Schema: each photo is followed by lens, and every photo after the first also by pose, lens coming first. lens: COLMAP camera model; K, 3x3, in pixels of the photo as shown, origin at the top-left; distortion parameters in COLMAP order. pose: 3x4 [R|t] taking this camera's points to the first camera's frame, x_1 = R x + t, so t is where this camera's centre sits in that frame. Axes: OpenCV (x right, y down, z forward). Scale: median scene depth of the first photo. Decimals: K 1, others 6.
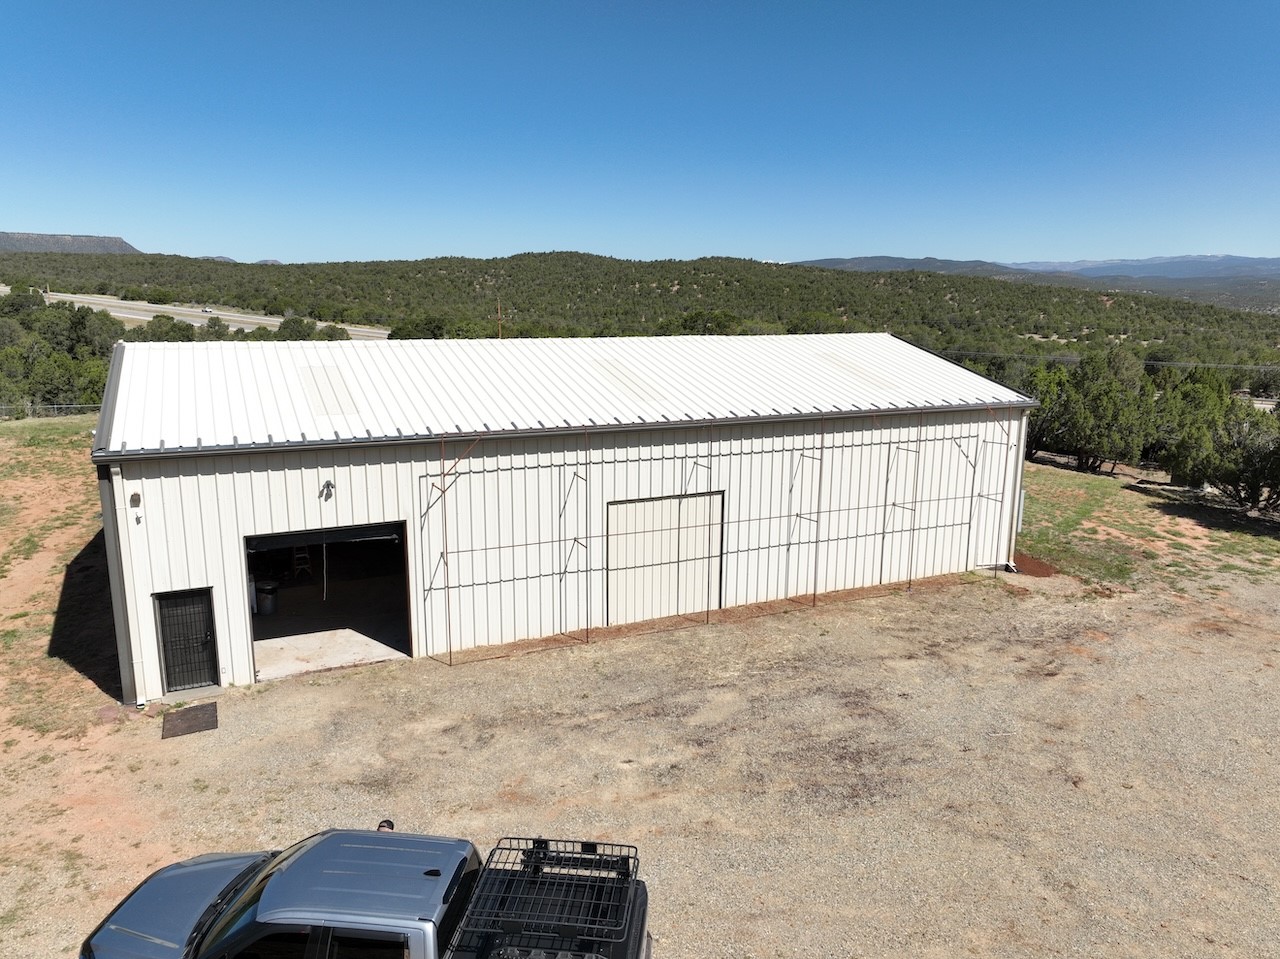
lens RADIAL K [[899.9, 0, 640.0], [0, 899.9, 479.5], [0, 0, 1]] dist [0.009822, 0.002986]
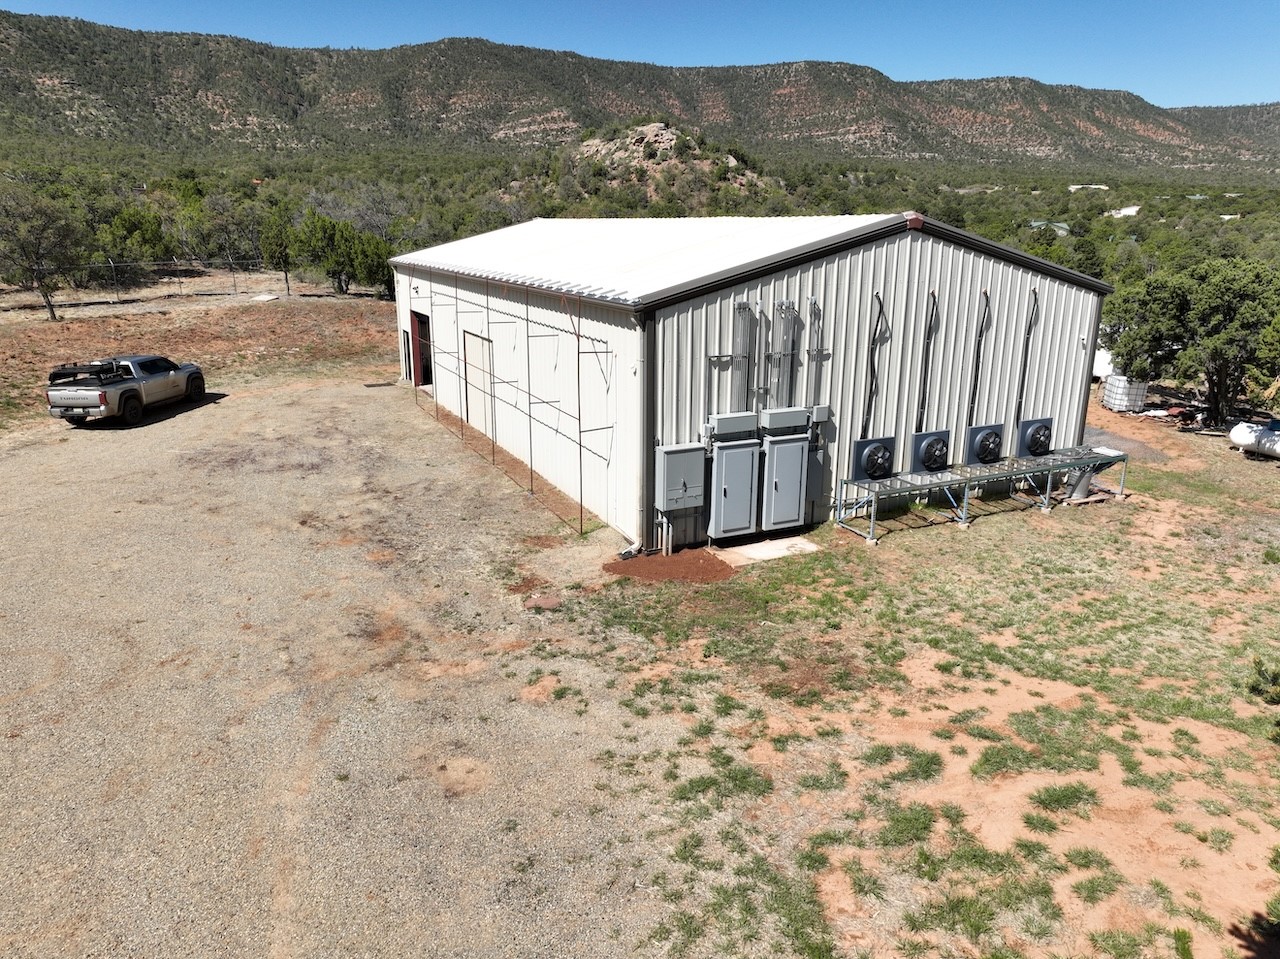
lens RADIAL K [[899.1, 0, 640.0], [0, 899.1, 479.5], [0, 0, 1]] dist [-0.009512, 0.026587]
pose [[0.017565, 0.264852, -0.964129, 1.365745], [-0.207930, 0.944163, 0.255579, -0.166826], [0.977986, 0.195982, 0.071655, 1.221690]]
